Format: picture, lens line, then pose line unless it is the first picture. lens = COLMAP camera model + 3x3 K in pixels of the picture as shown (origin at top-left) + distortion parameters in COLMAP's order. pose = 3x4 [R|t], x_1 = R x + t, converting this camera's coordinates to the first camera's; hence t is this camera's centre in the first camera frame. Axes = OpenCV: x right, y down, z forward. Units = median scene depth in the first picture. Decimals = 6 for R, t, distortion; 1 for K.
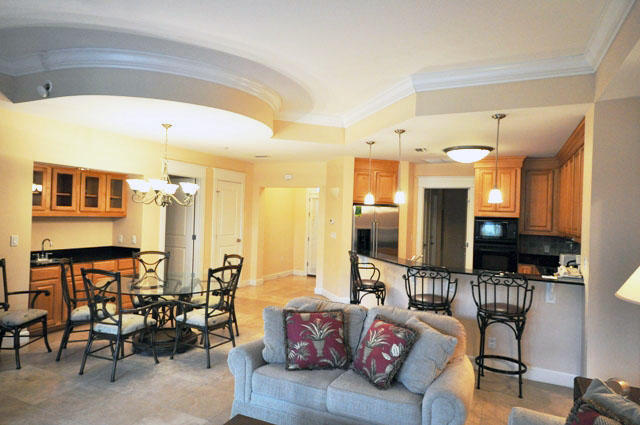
lens RADIAL K [[401.3, 0, 320.0], [0, 401.3, 212.5], [0, 0, 1]] dist [0.002219, 0.028218]
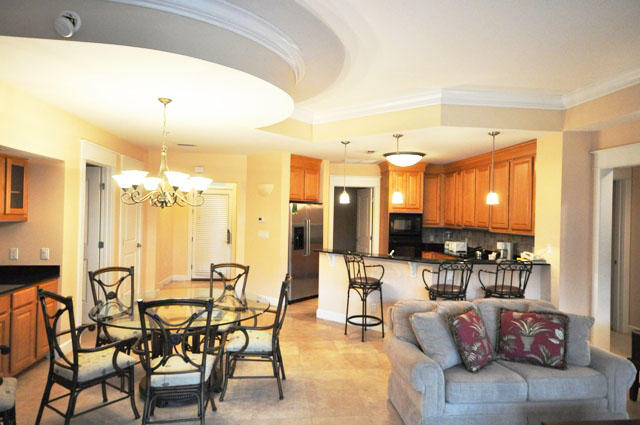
lens RADIAL K [[401.3, 0, 320.0], [0, 401.3, 212.5], [0, 0, 1]] dist [0.002219, 0.028218]
pose [[0.846388, -0.012482, 0.532420, -0.492648], [0.002477, 0.999807, 0.019501, -0.017596], [-0.532560, -0.015187, 0.846256, 0.182853]]
